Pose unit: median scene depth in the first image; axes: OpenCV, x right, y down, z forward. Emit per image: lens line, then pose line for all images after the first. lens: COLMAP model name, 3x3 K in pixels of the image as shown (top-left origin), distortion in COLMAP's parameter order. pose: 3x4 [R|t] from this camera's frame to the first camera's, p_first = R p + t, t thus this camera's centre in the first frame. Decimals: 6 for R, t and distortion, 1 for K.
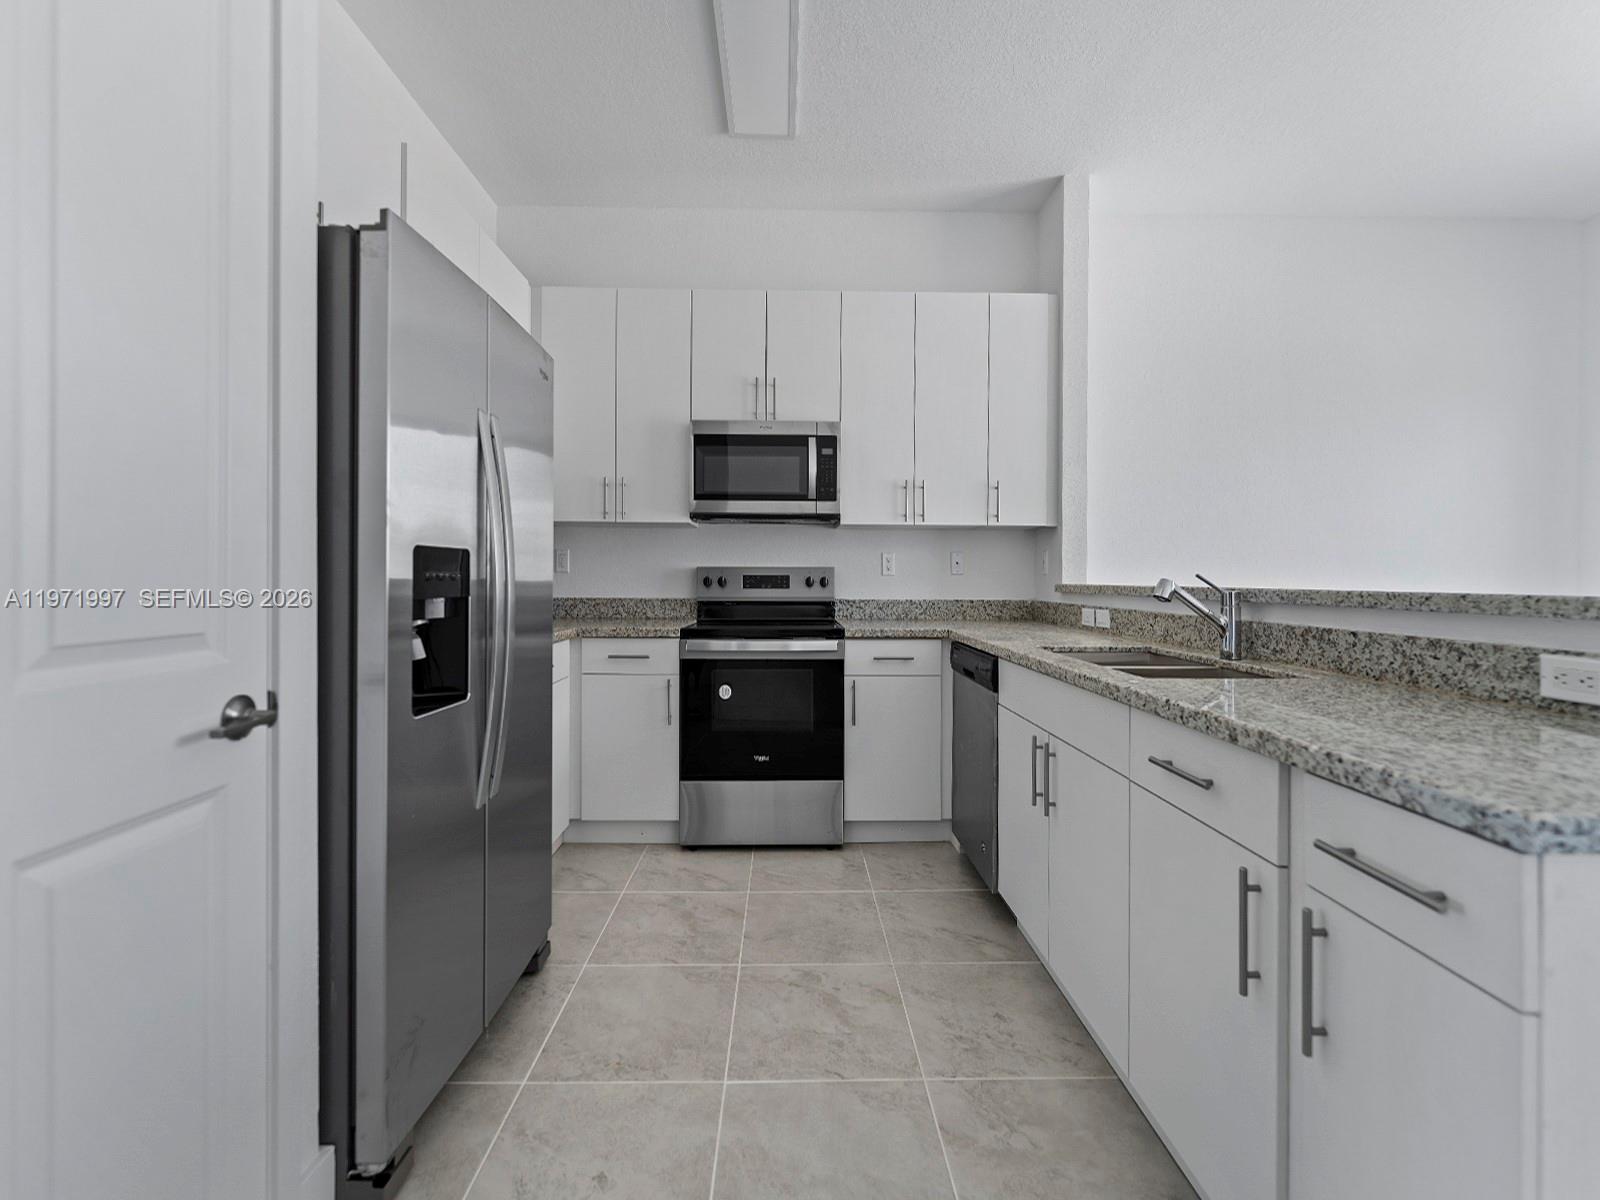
lens RADIAL K [[652.6, 0, 805.2], [0, 652.6, 582.3], [0, 0, 1]] dist [0.005709, -0.001296]
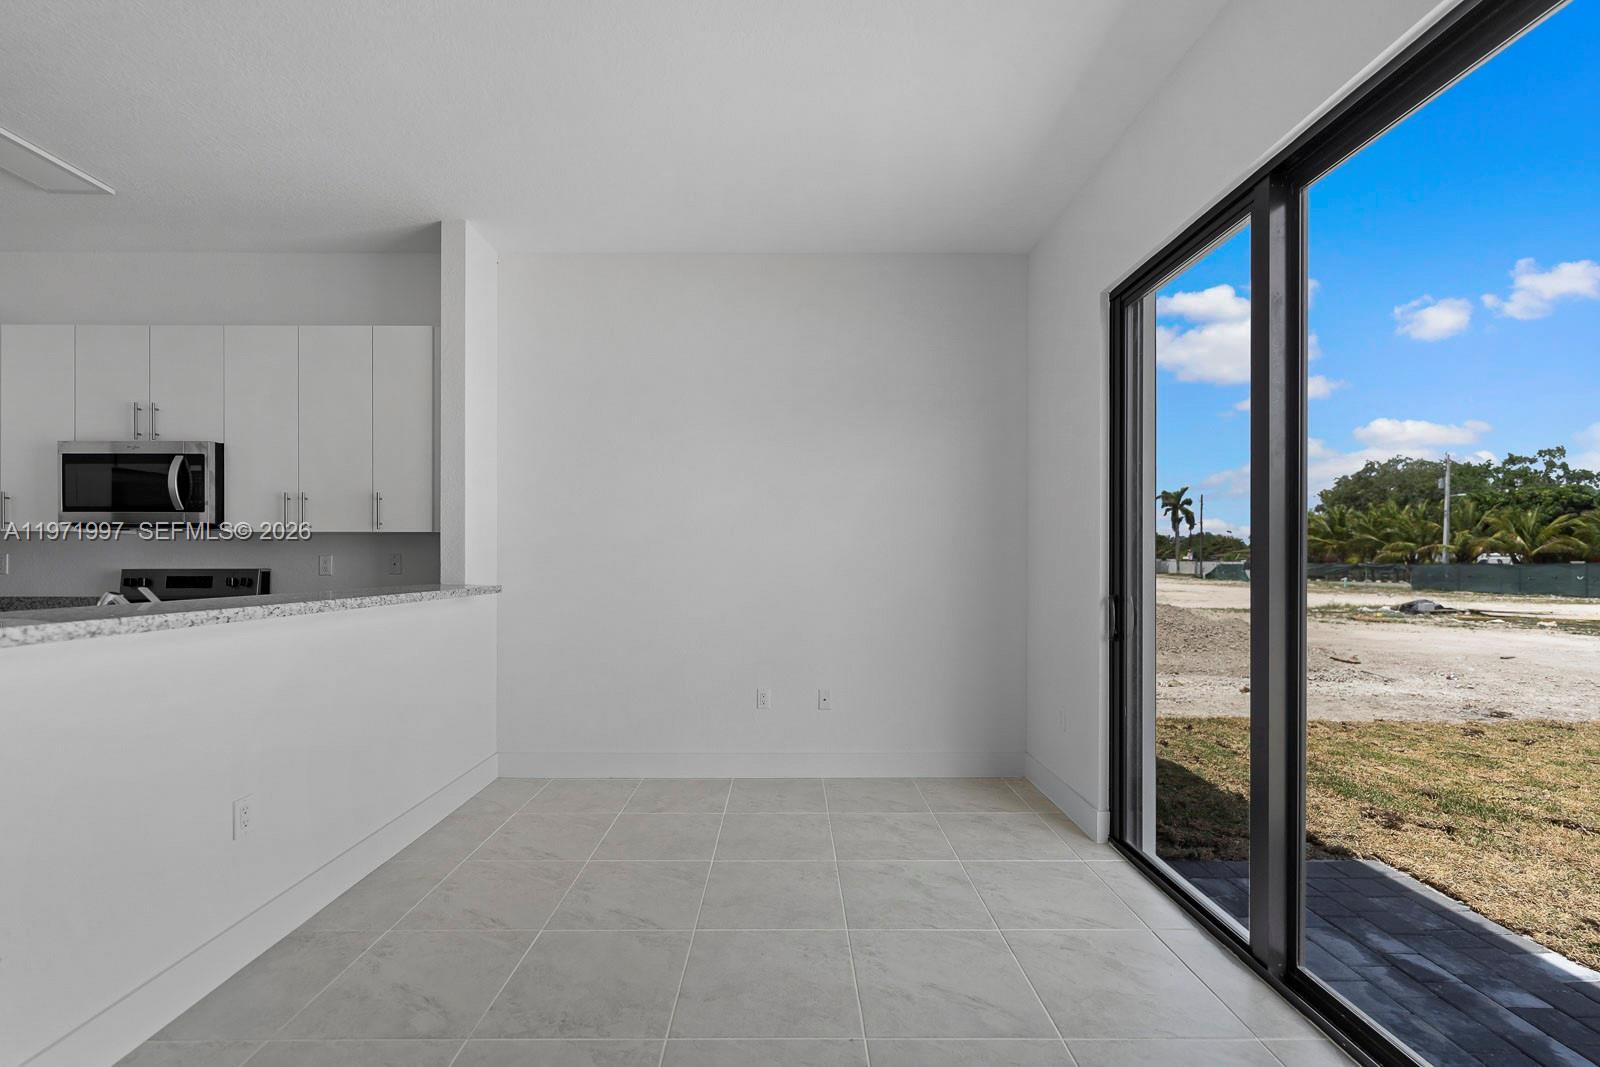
lens RADIAL K [[609.5, 0, 790.2], [0, 609.5, 568.3], [0, 0, 1]] dist [0.008725, -0.000428]
pose [[0.999712, -0.006063, -0.023234, 1.174562], [0.005922, 0.999964, -0.006125, -0.015108], [0.023270, 0.005985, 0.999711, -0.037954]]
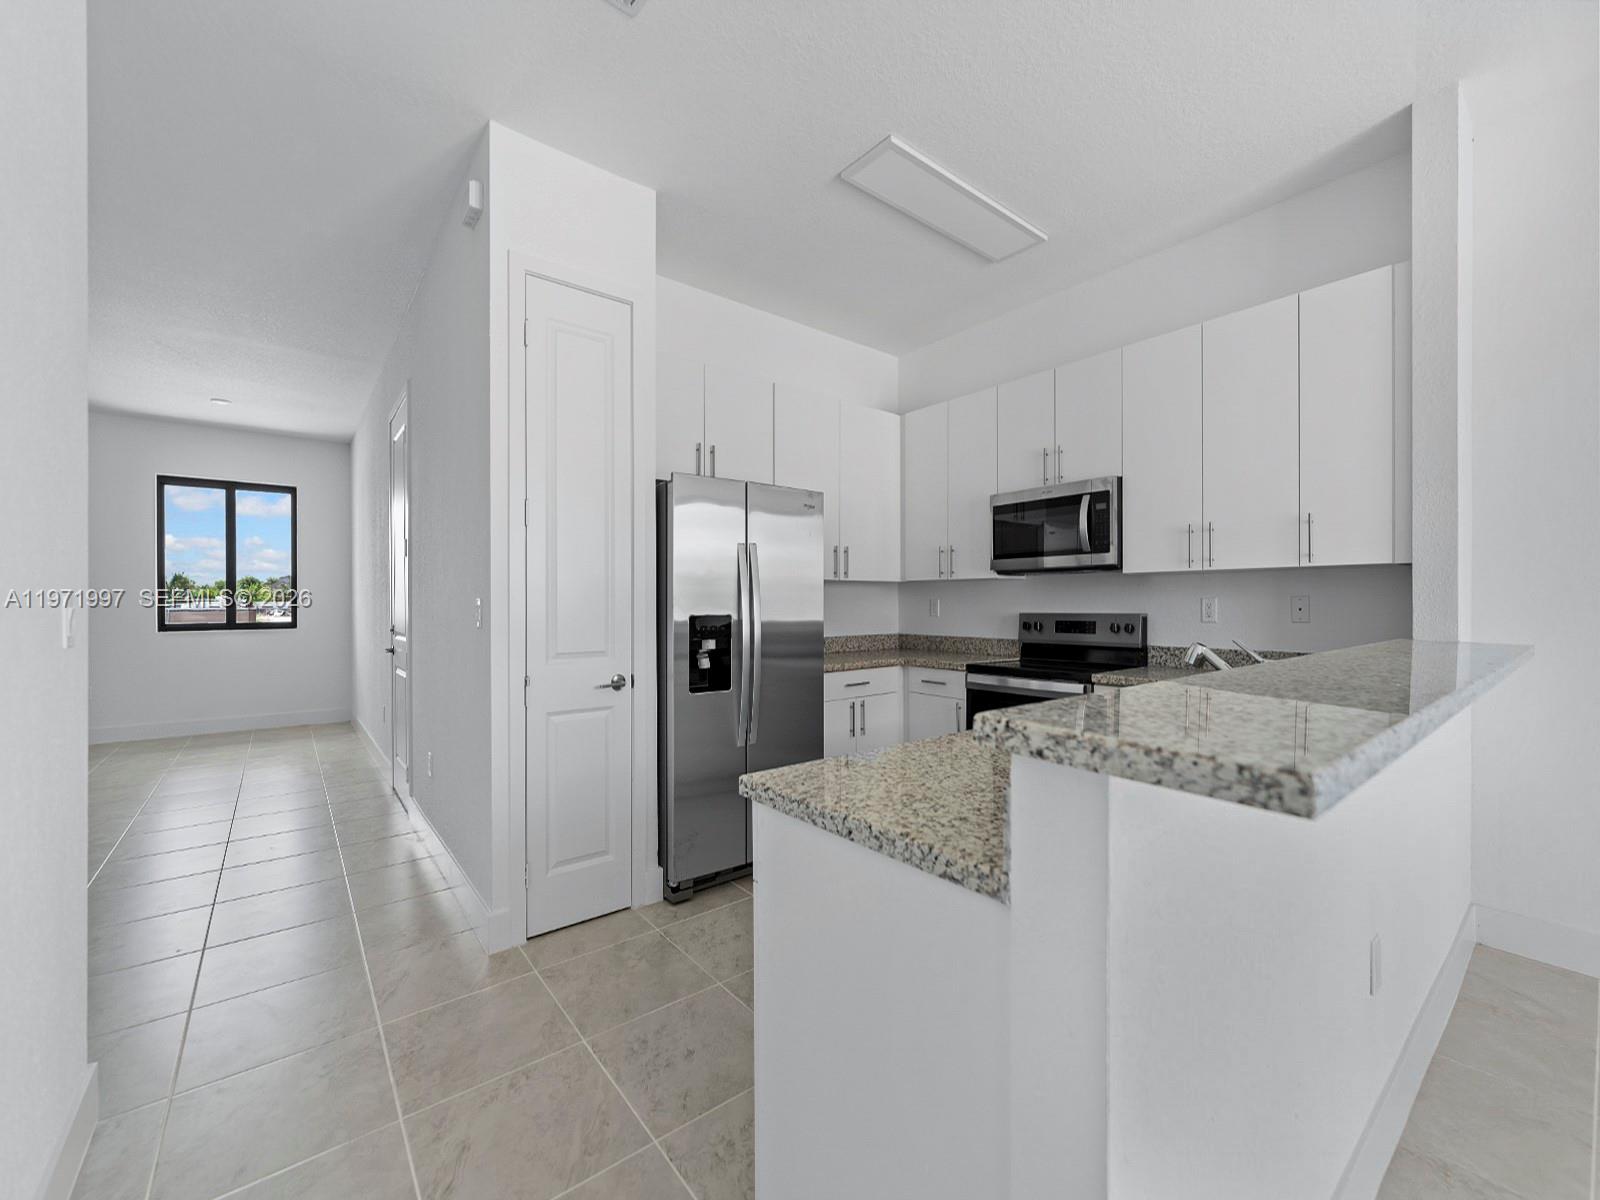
lens RADIAL K [[652.6, 0, 816.2], [0, 652.6, 607.3], [0, 0, 1]] dist [0.005709, -0.001296]
pose [[0.620033, -0.001272, -0.784575, 0.625620], [-0.001293, 0.999996, -0.002643, -0.035771], [0.784575, 0.002653, 0.620028, -0.016405]]
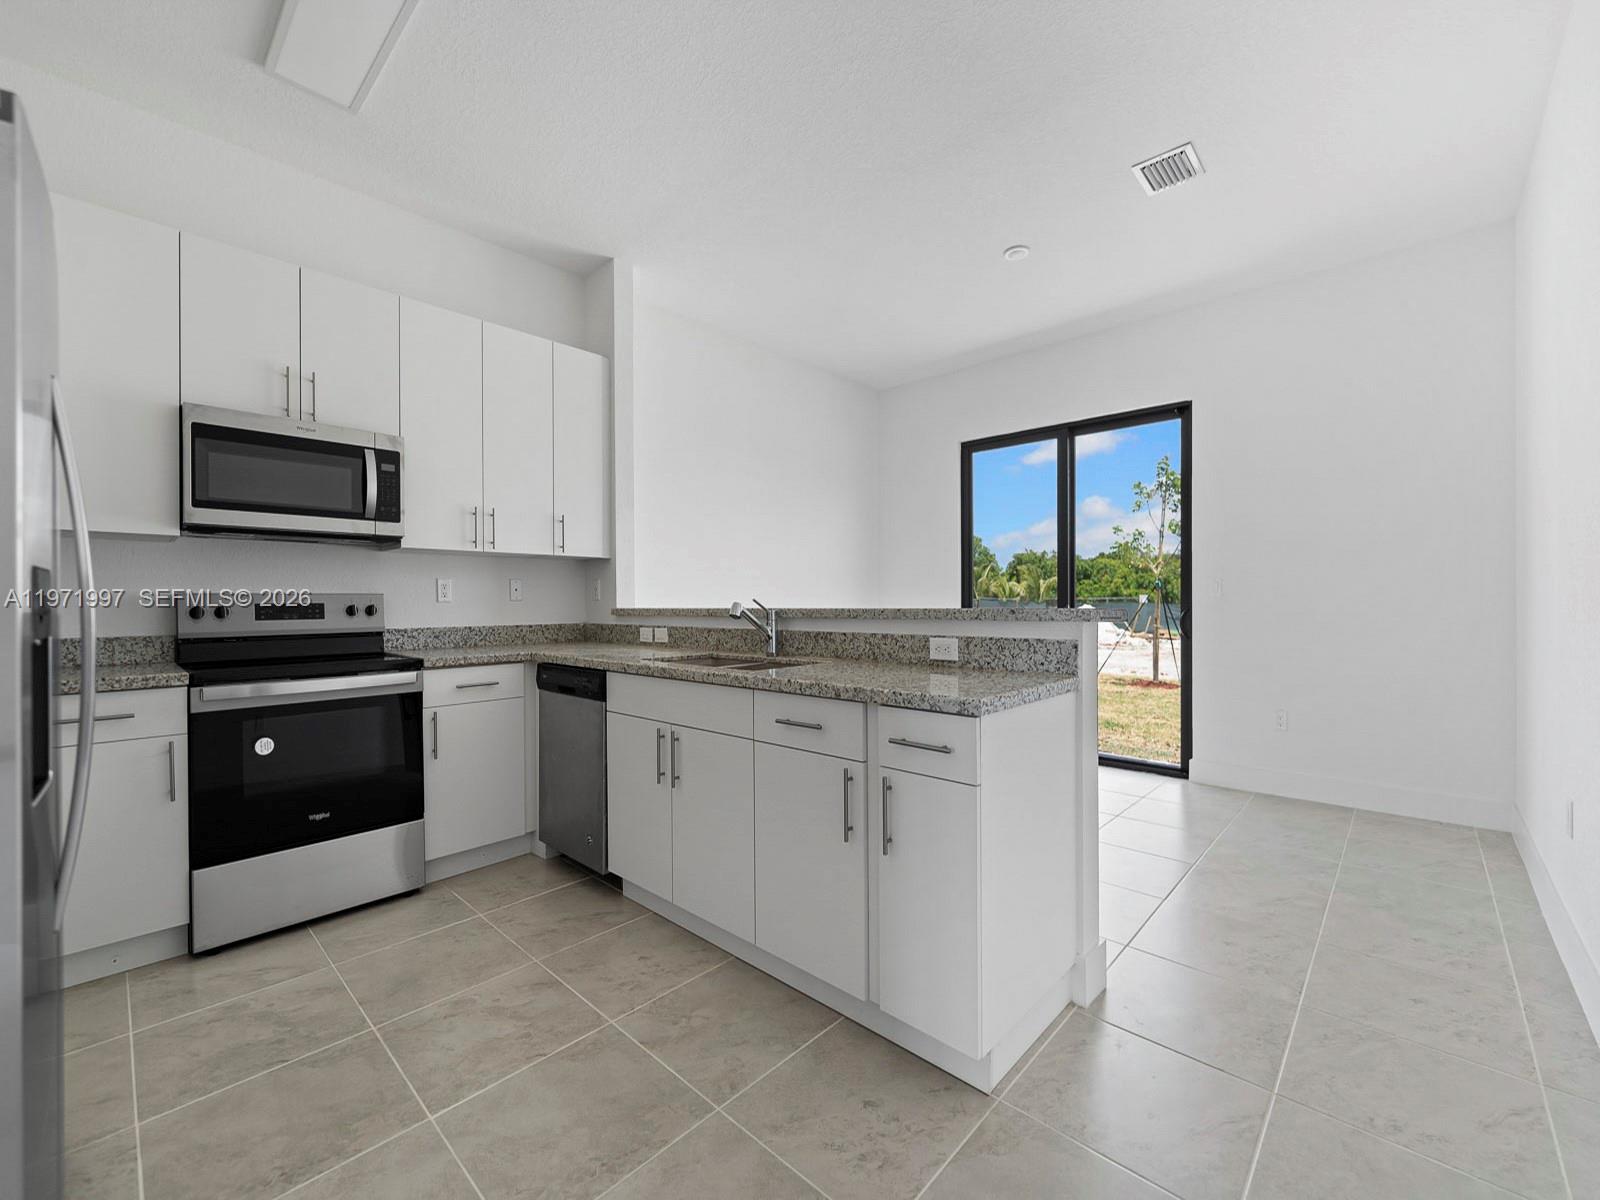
lens RADIAL K [[652.6, 0, 784.5], [0, 652.6, 607.3], [0, 0, 1]] dist [0.005709, -0.001296]
pose [[0.714387, -0.015696, 0.699575, -0.230715], [0.015250, 0.999860, 0.006860, -0.002237], [-0.699585, 0.005768, 0.714526, -0.045575]]
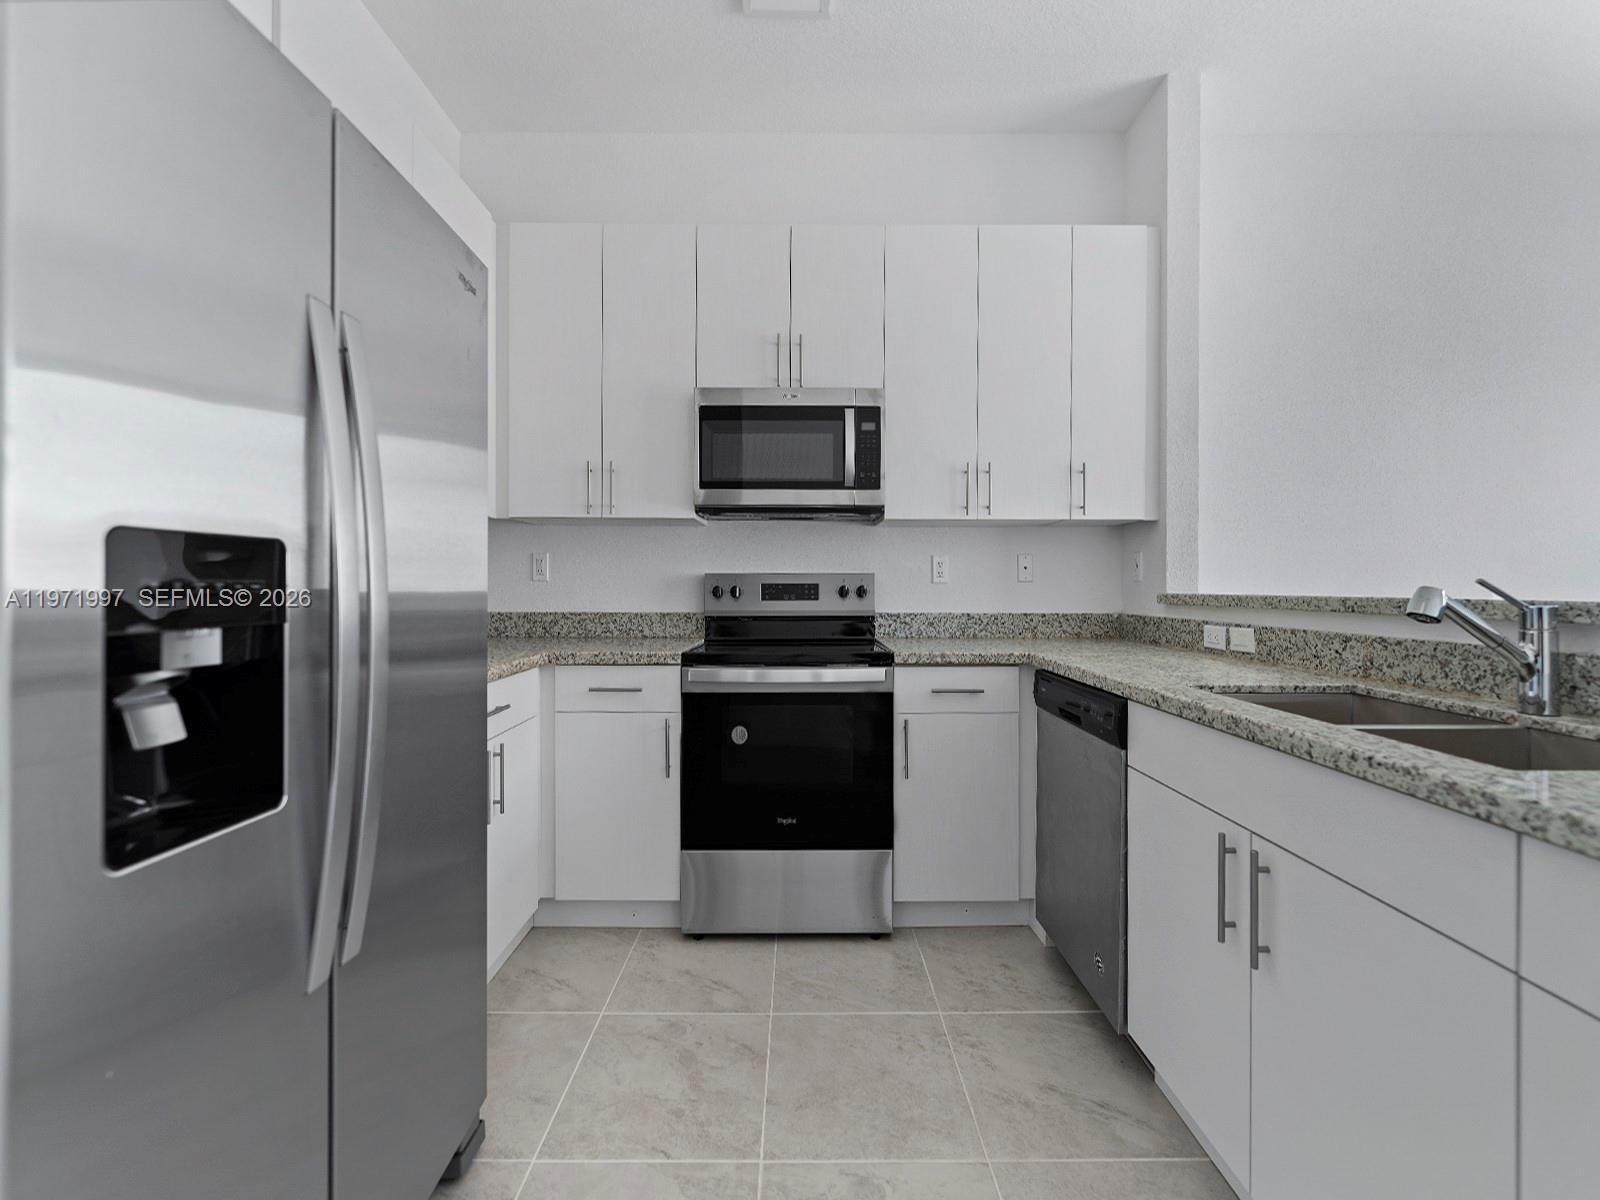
lens RADIAL K [[652.6, 0, 808.1], [0, 652.6, 584.9], [0, 0, 1]] dist [0.005709, -0.001296]
pose [[0.999838, -0.003412, -0.017654, -0.027538], [0.003261, 0.999958, -0.008604, -0.002453], [0.017683, 0.008545, 0.999807, 0.229176]]
